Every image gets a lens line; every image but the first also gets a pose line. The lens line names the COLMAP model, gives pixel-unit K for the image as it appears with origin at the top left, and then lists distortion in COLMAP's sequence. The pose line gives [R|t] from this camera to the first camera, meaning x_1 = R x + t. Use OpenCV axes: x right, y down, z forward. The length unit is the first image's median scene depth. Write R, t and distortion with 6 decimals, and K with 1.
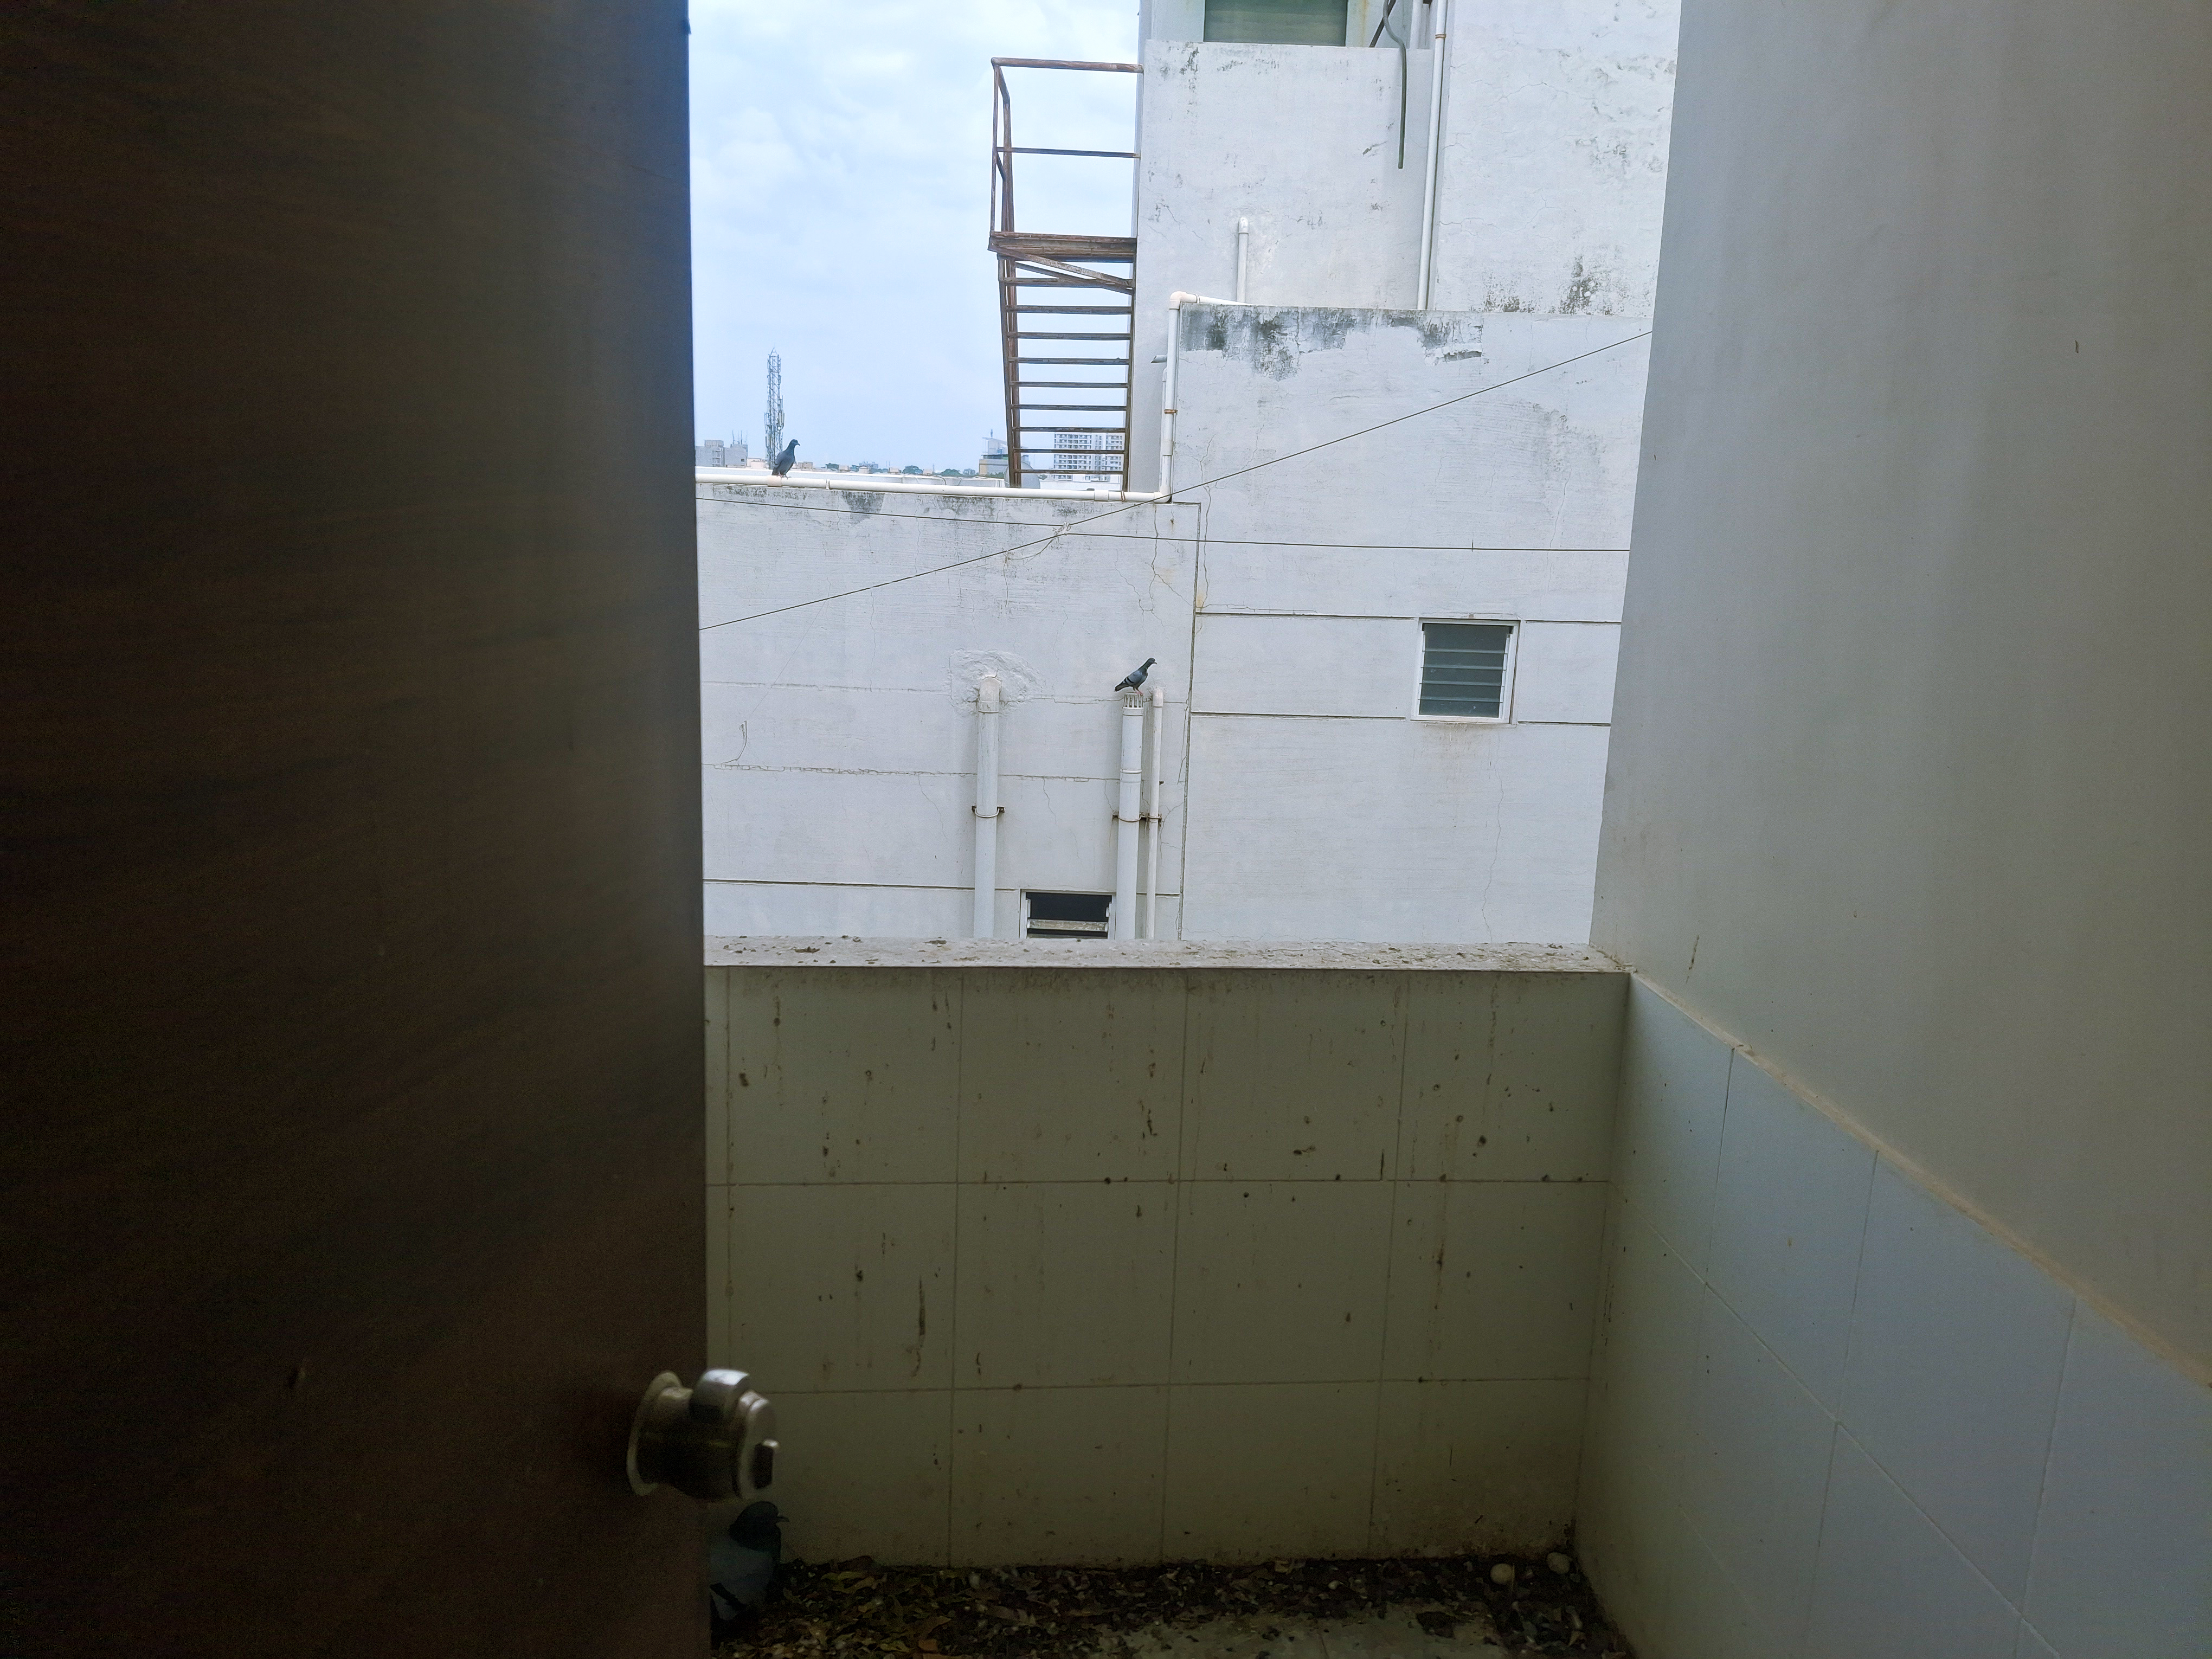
lens RADIAL K [[1653.2, 0, 1106.0], [0, 1653.2, 829.5], [0, 0, 1]] dist [0.188282, -0.450766]
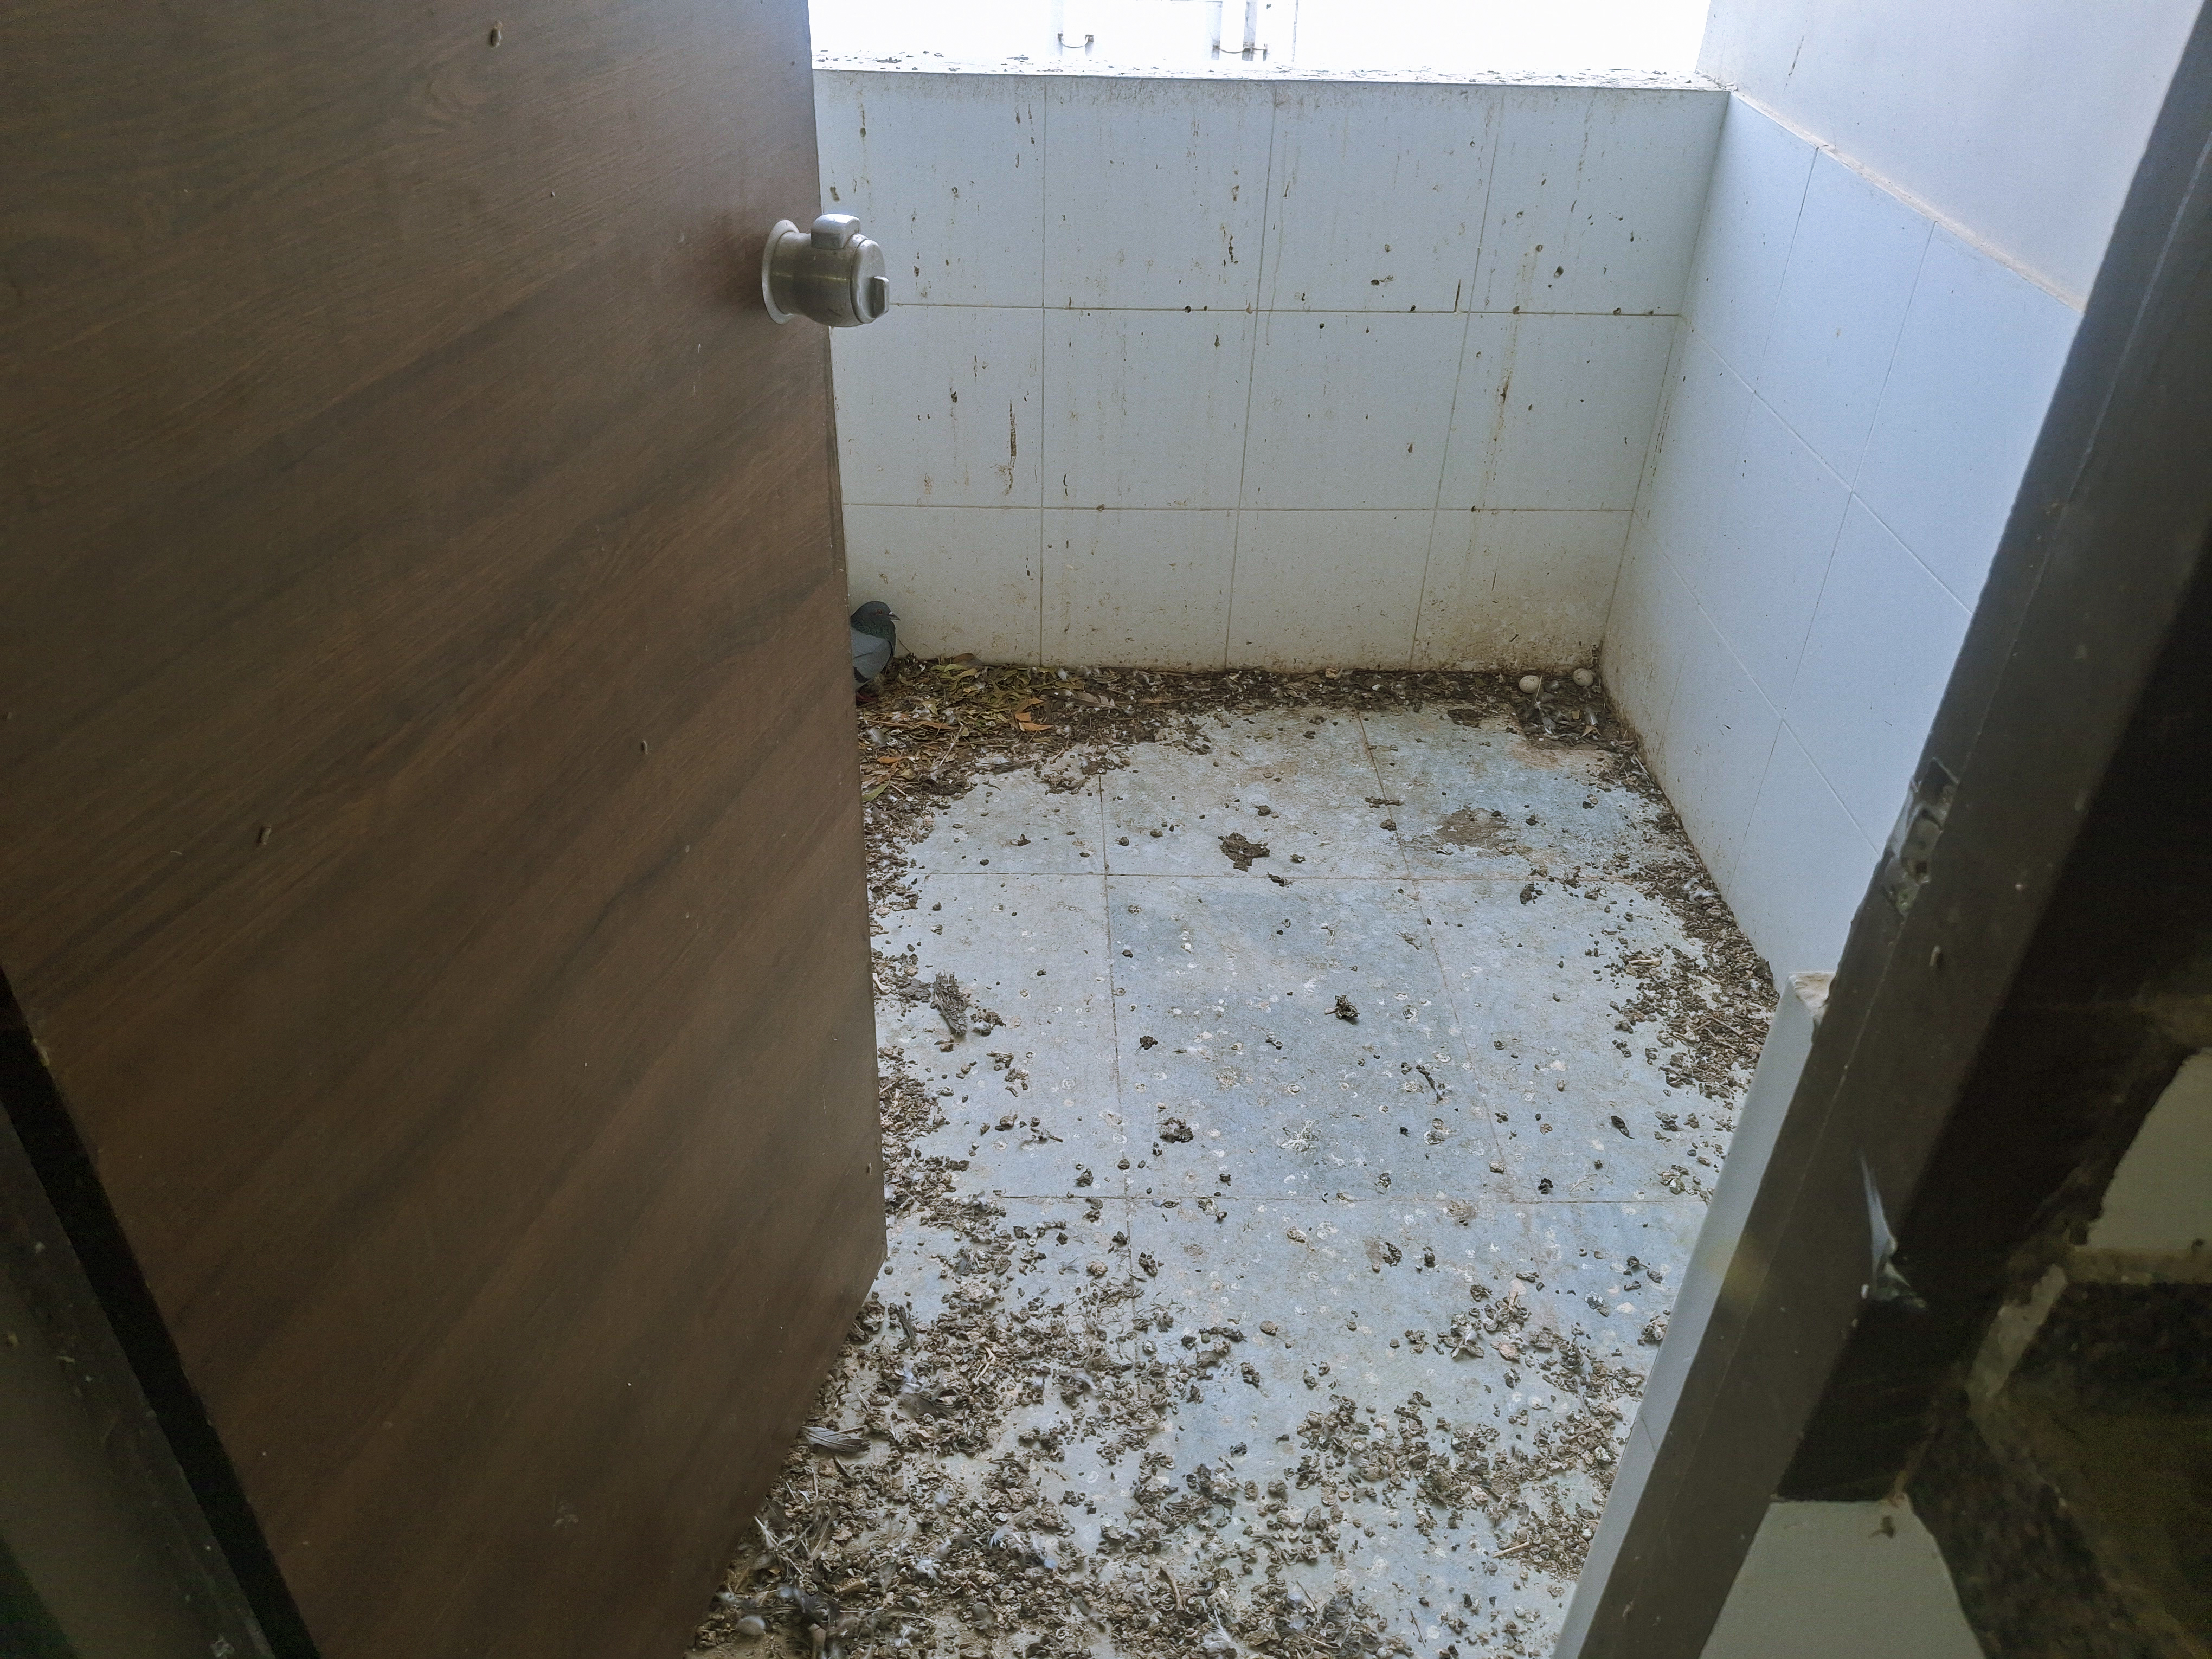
lens RADIAL K [[1648.5, 0, 1093.3], [0, 1648.5, 821.0], [0, 0, 1]] dist [0.182608, -0.446693]
pose [[0.997986, 0.028874, -0.056490, 0.002764], [-0.004465, 0.920182, 0.391466, 0.026337], [0.063285, -0.390426, 0.918457, -0.022246]]
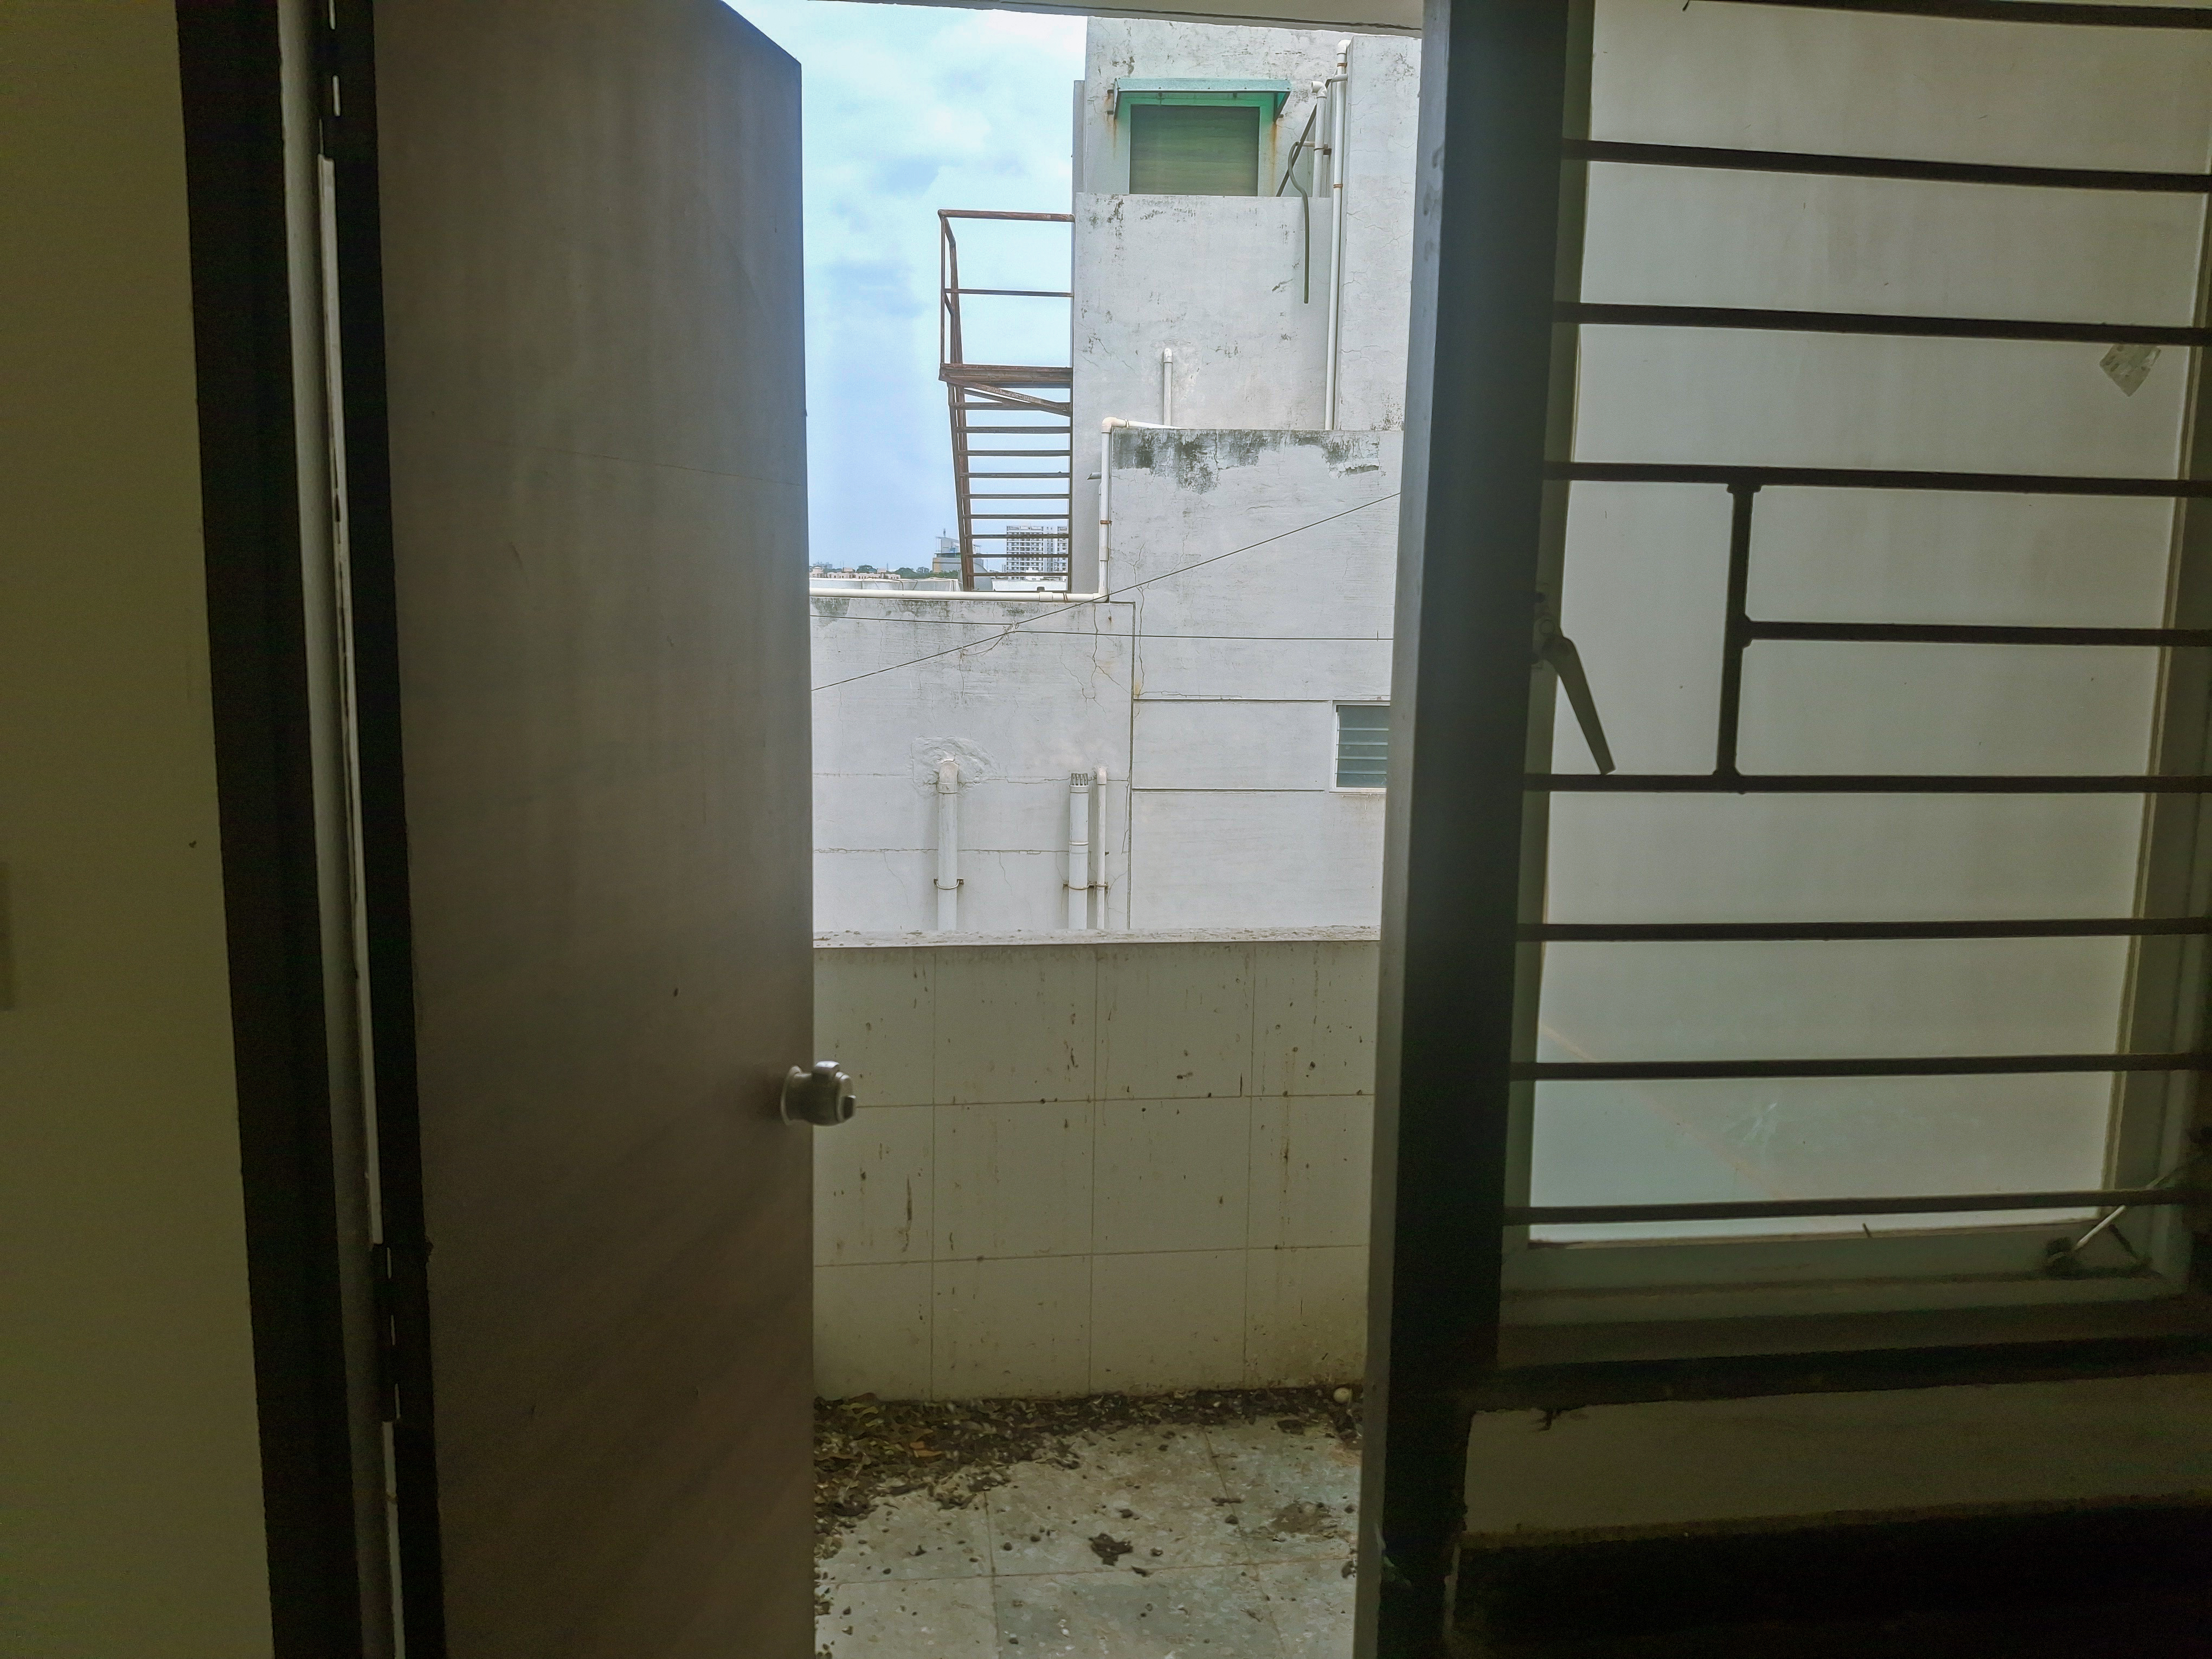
lens RADIAL K [[1653.2, 0, 1106.0], [0, 1653.2, 829.5], [0, 0, 1]] dist [0.188282, -0.450766]
pose [[0.999428, -0.022754, 0.025012, 0.006466], [0.024093, 0.998218, -0.054585, 0.016802], [-0.023725, 0.055157, 0.998196, -0.104279]]
